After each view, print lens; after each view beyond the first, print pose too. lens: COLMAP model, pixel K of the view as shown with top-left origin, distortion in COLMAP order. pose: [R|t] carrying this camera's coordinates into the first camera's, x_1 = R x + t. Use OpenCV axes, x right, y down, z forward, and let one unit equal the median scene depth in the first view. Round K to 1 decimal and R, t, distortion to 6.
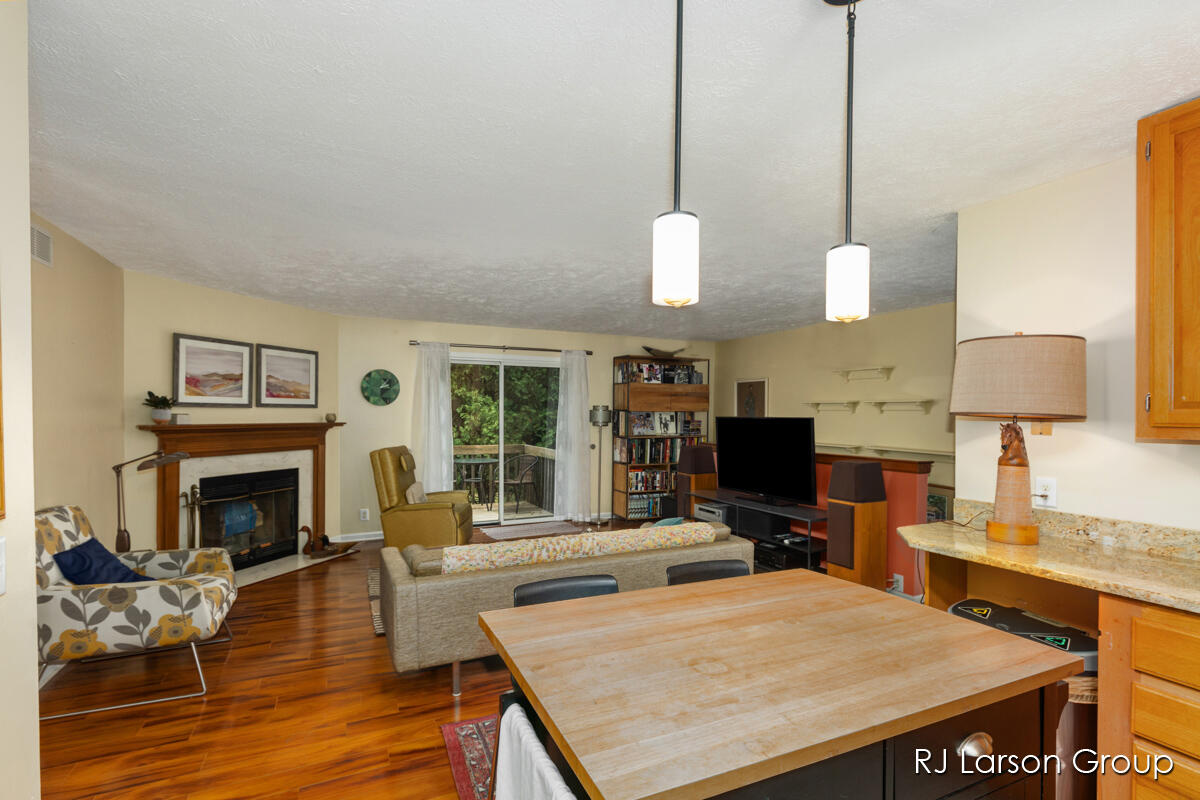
lens RADIAL K [[546.5, 0, 585.7], [0, 546.5, 427.4], [0, 0, 1]] dist [-0.003372, -0.000259]
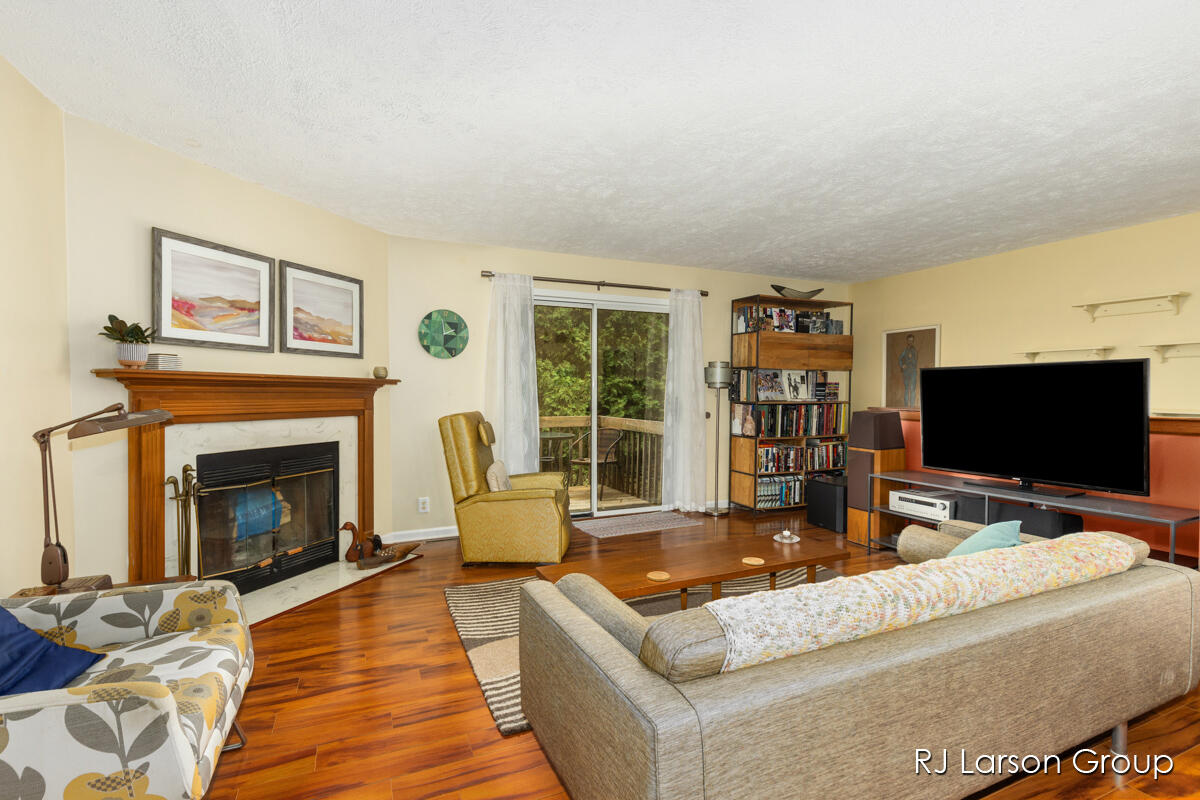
lens RADIAL K [[546.5, 0, 589.9], [0, 546.5, 415.2], [0, 0, 1]] dist [-0.003372, -0.000259]
pose [[0.999812, -0.002362, -0.019251, -0.209807], [0.002640, 0.999892, 0.014433, 0.035484], [0.019215, -0.014481, 0.999711, 0.334662]]
